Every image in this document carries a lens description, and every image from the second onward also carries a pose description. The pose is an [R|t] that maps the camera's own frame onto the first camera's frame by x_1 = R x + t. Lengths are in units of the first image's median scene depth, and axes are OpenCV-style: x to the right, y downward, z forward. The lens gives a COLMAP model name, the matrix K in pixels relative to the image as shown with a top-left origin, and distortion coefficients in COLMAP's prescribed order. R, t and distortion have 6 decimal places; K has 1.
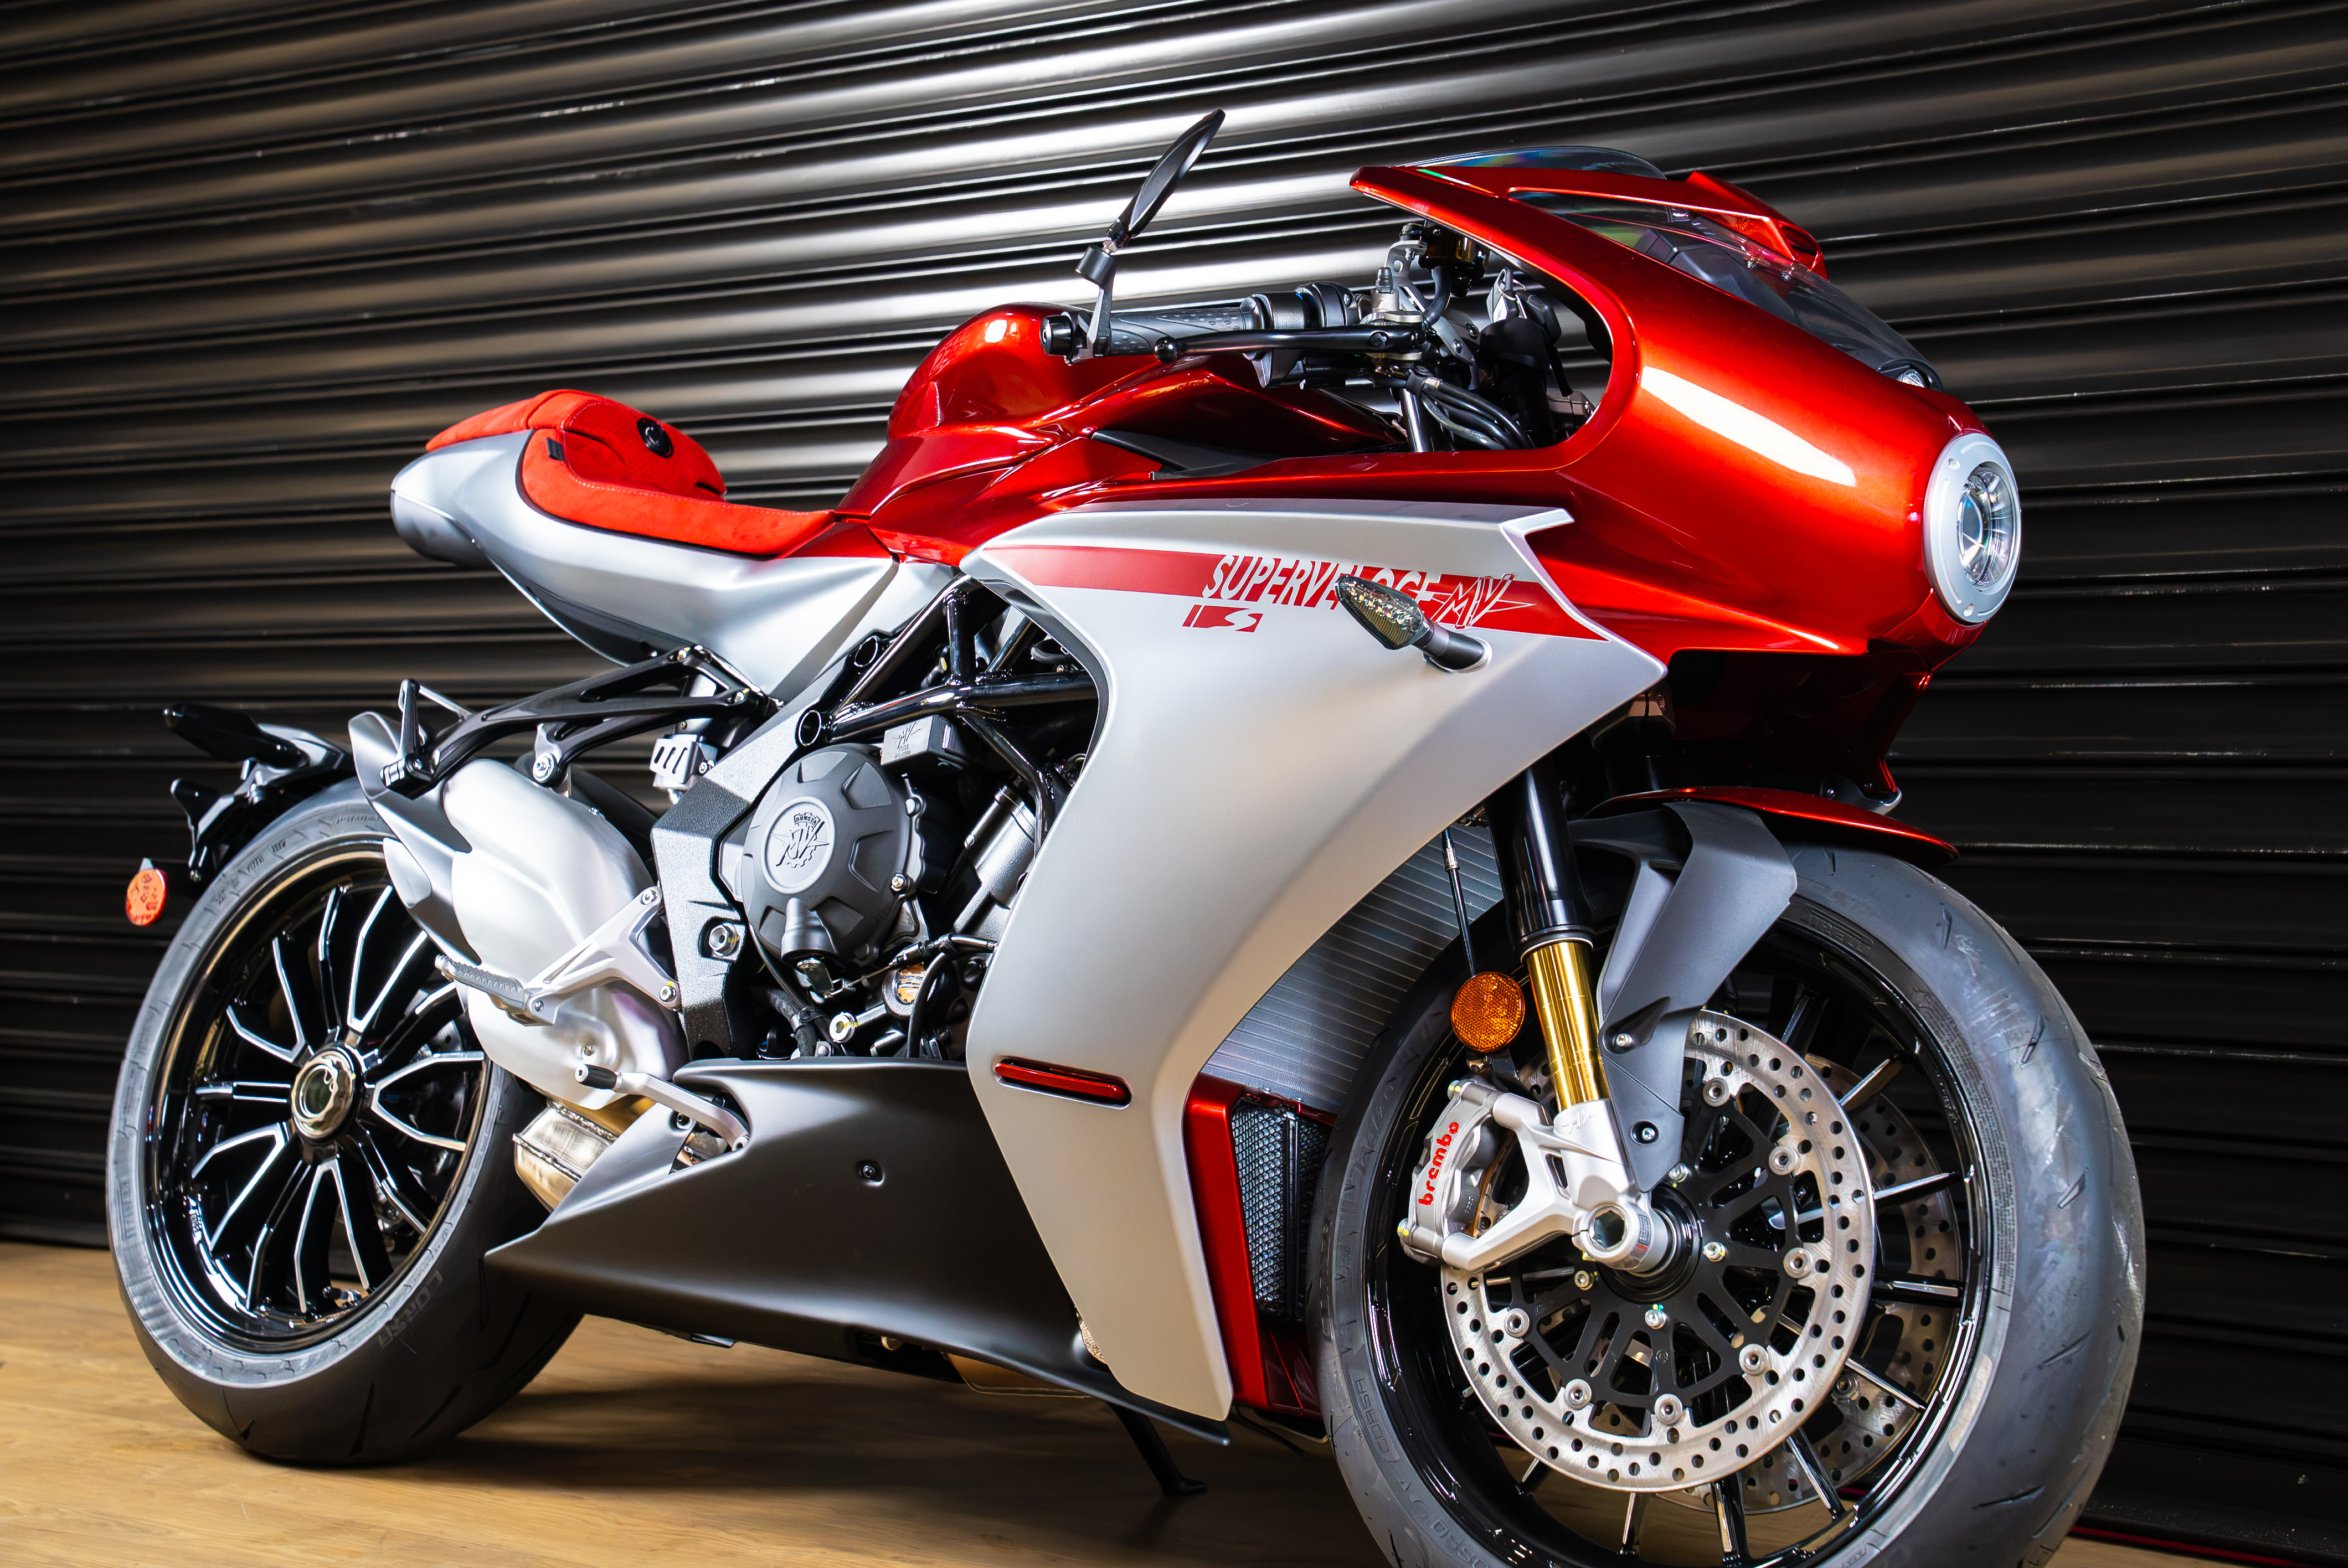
lens RADIAL K [[3635.5, 0, 1174.0], [0, 3635.5, 784.0], [0, 0, 1]] dist [0.233735, 0.039367]
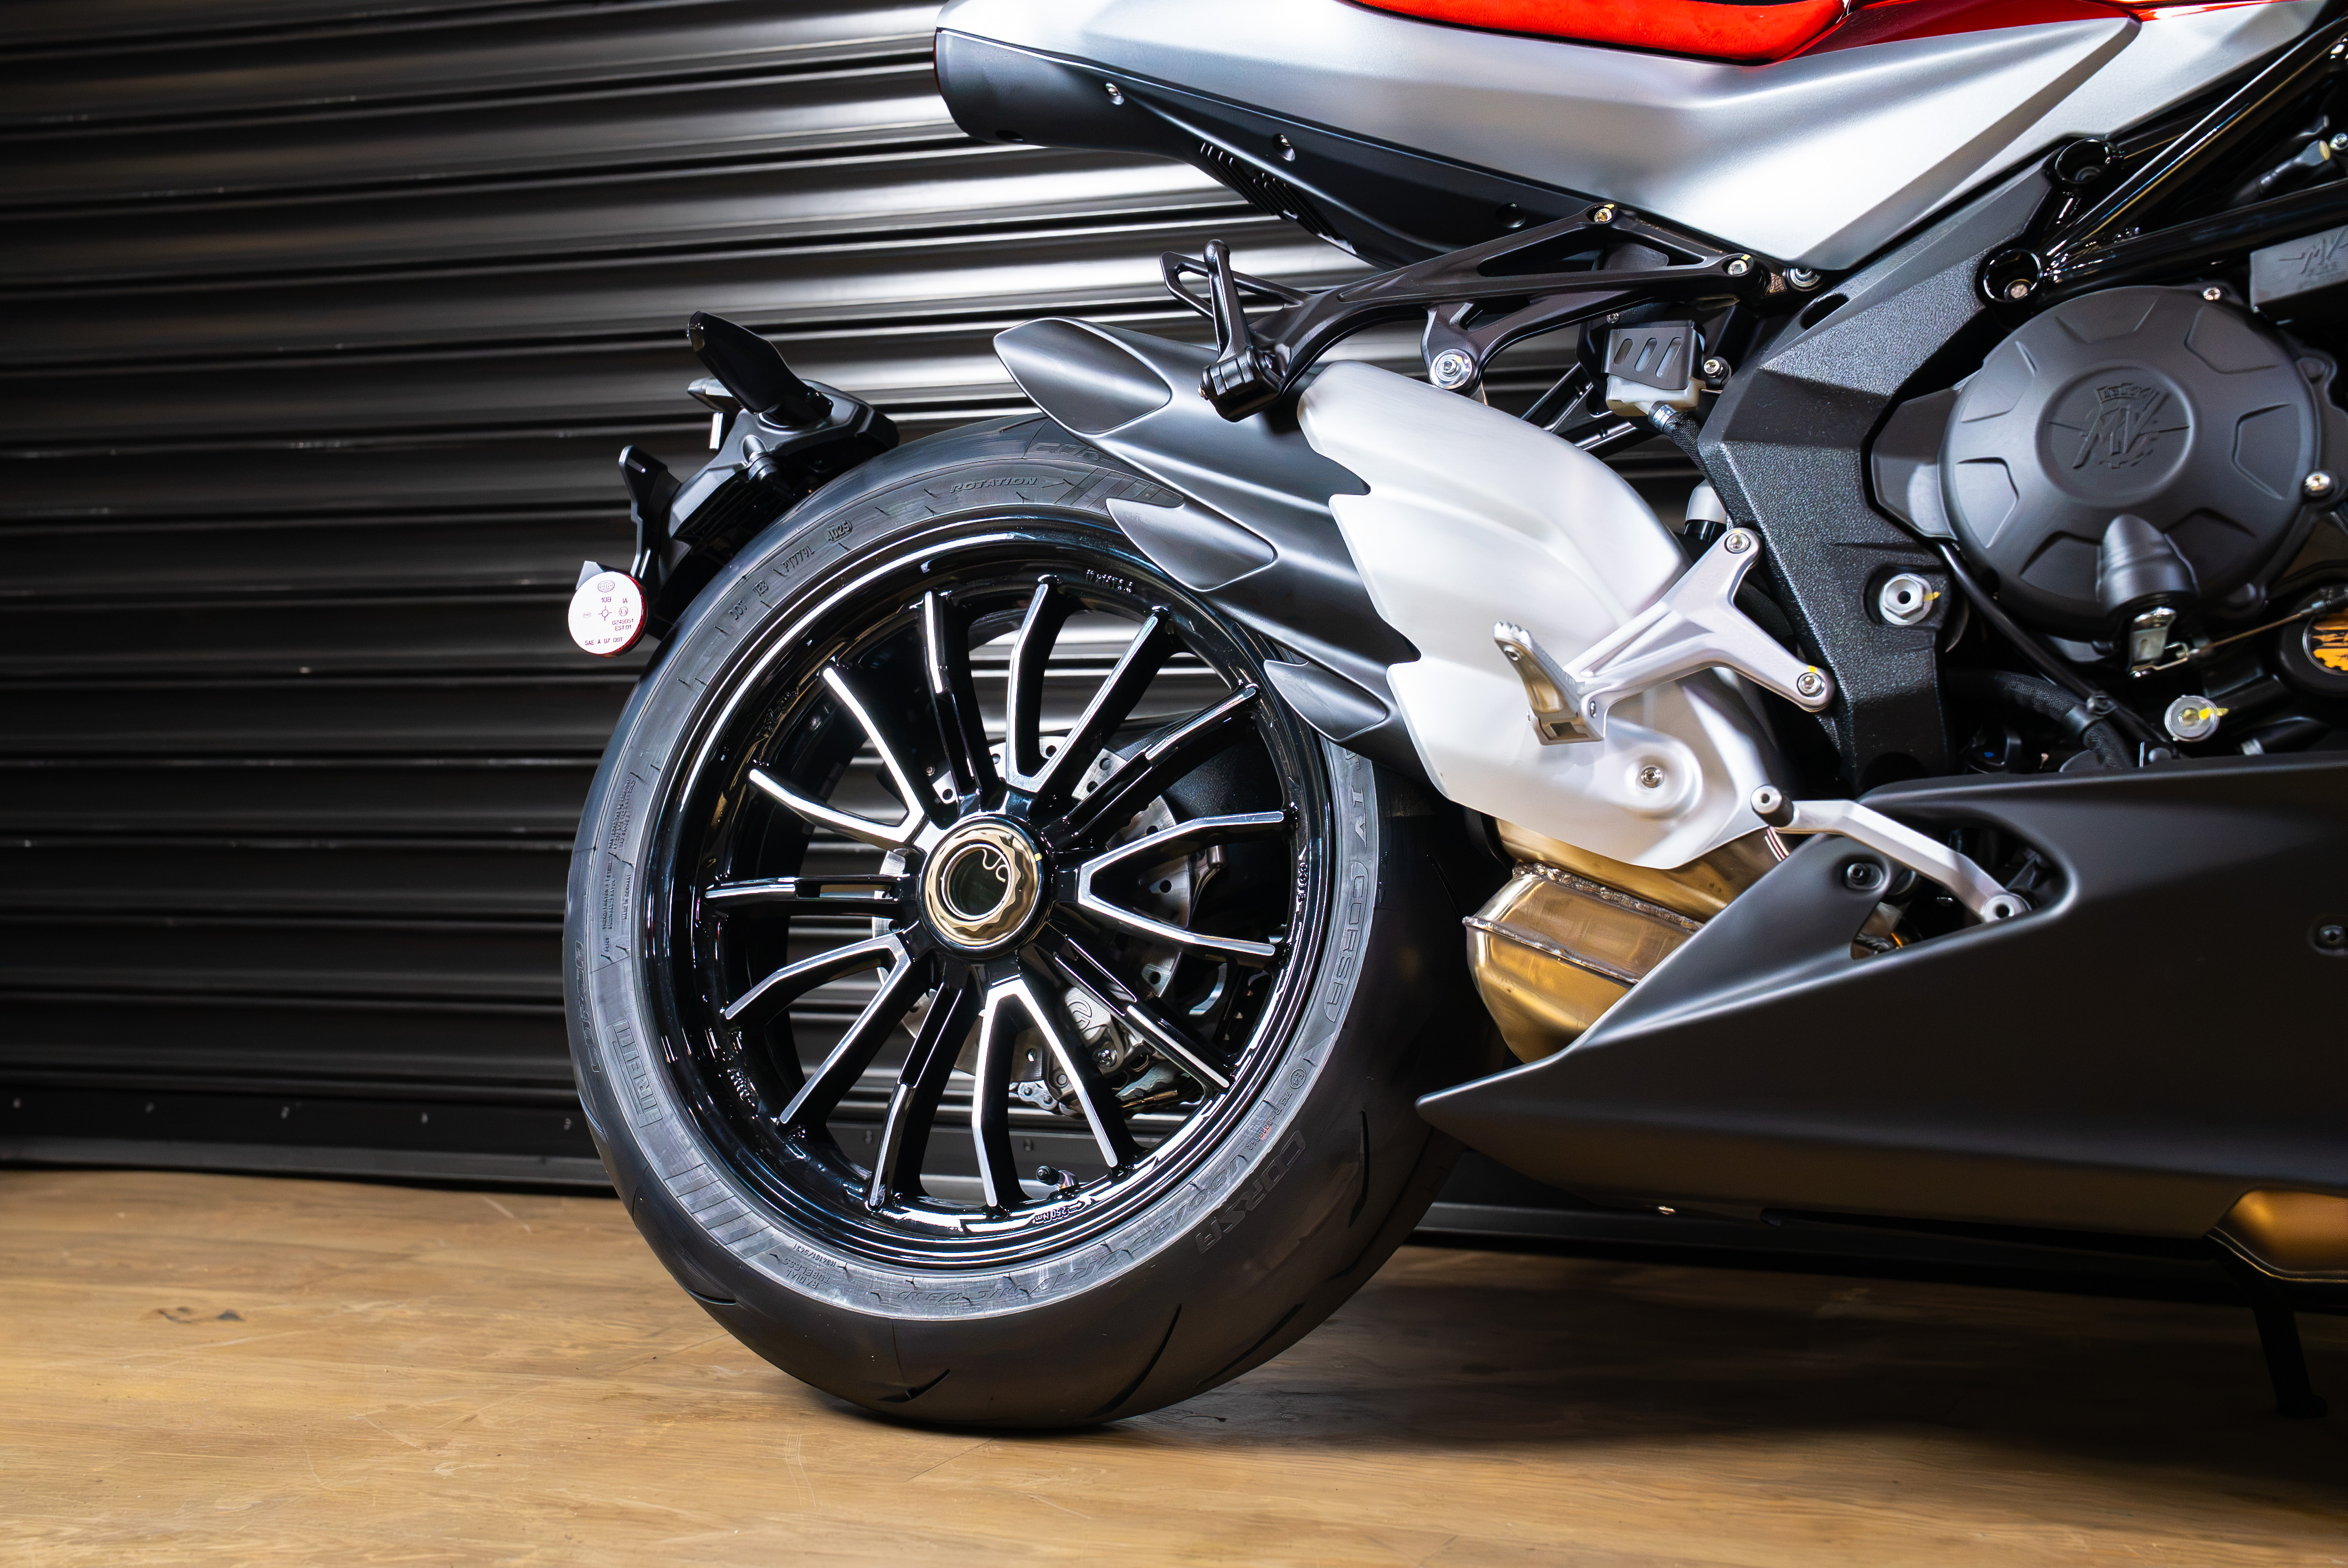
lens RADIAL K [[3179.9, 0, 1174.0], [0, 3179.9, 784.0], [0, 0, 1]] dist [0.087968, 0.439622]
pose [[0.961295, -0.013585, 0.275187, -0.469056], [0.011708, 0.999896, 0.008463, 0.080183], [-0.275274, -0.004913, 0.961353, 0.565943]]
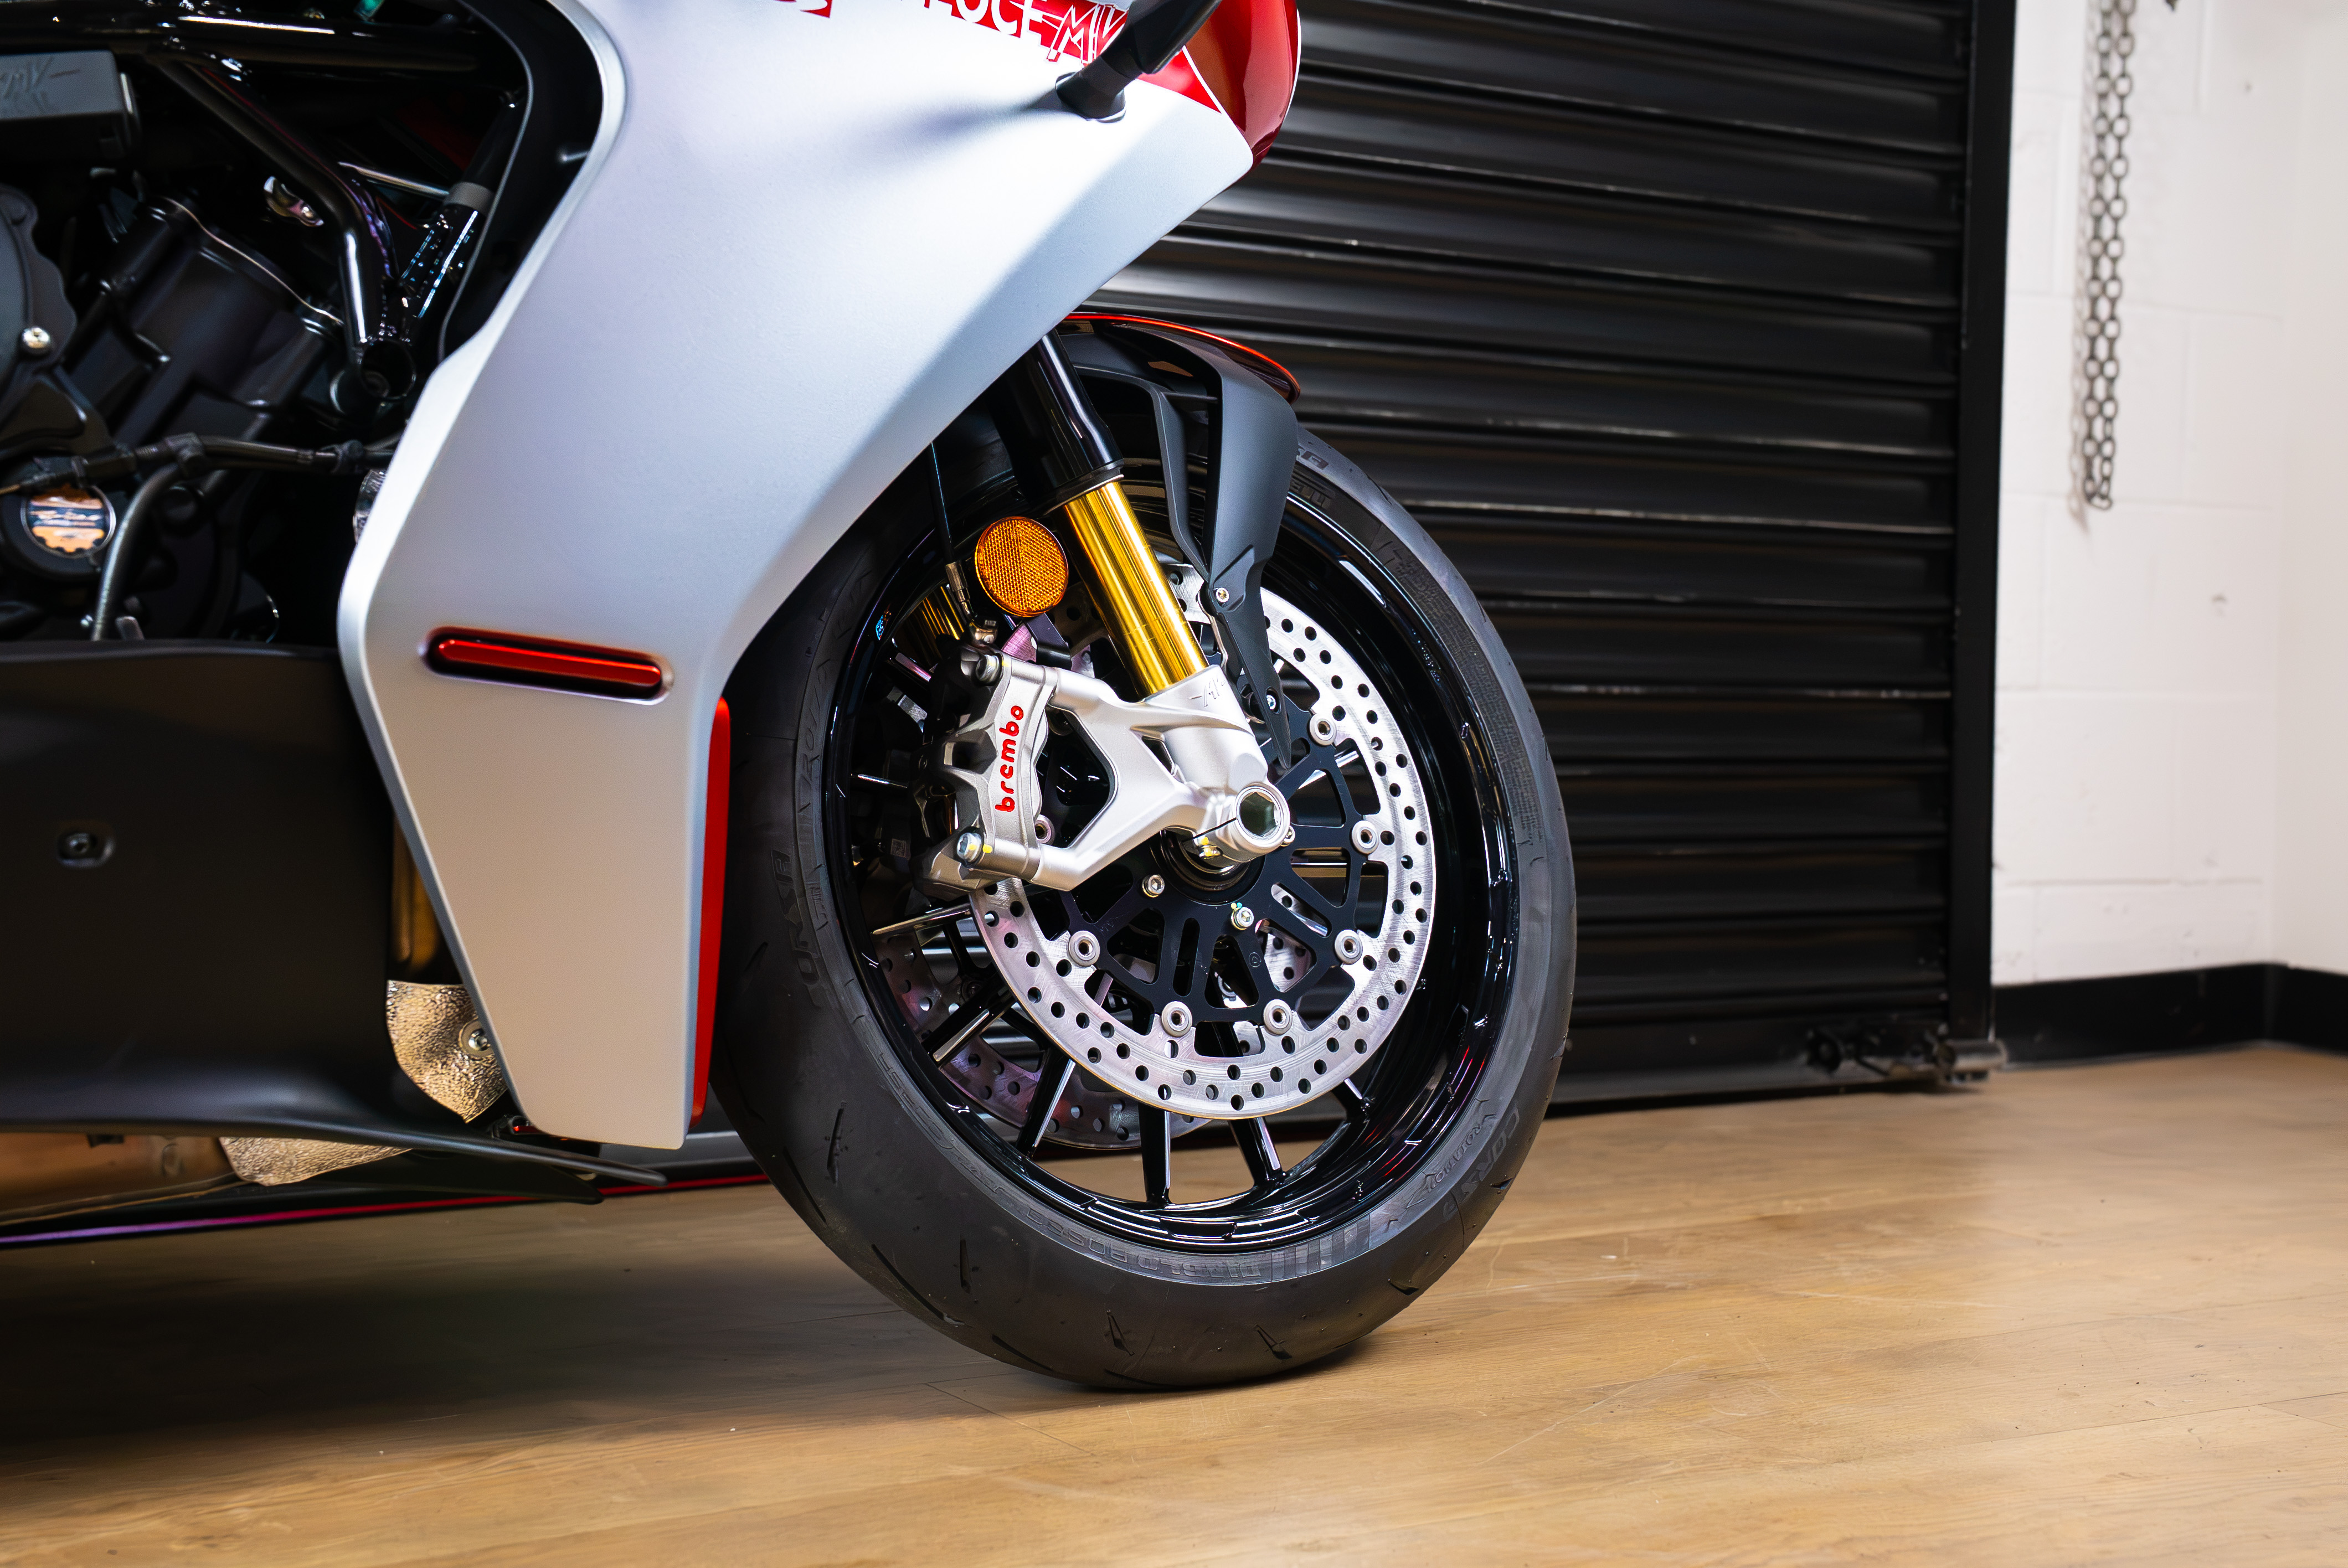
lens RADIAL K [[3067.4, 0, 1174.0], [0, 3067.4, 784.0], [0, 0, 1]] dist [0.083211, 0.262319]
pose [[0.334666, -0.030608, 0.941840, -0.527244], [-0.013607, 0.999211, 0.037307, 0.083681], [-0.942239, -0.025301, 0.333985, 0.741028]]
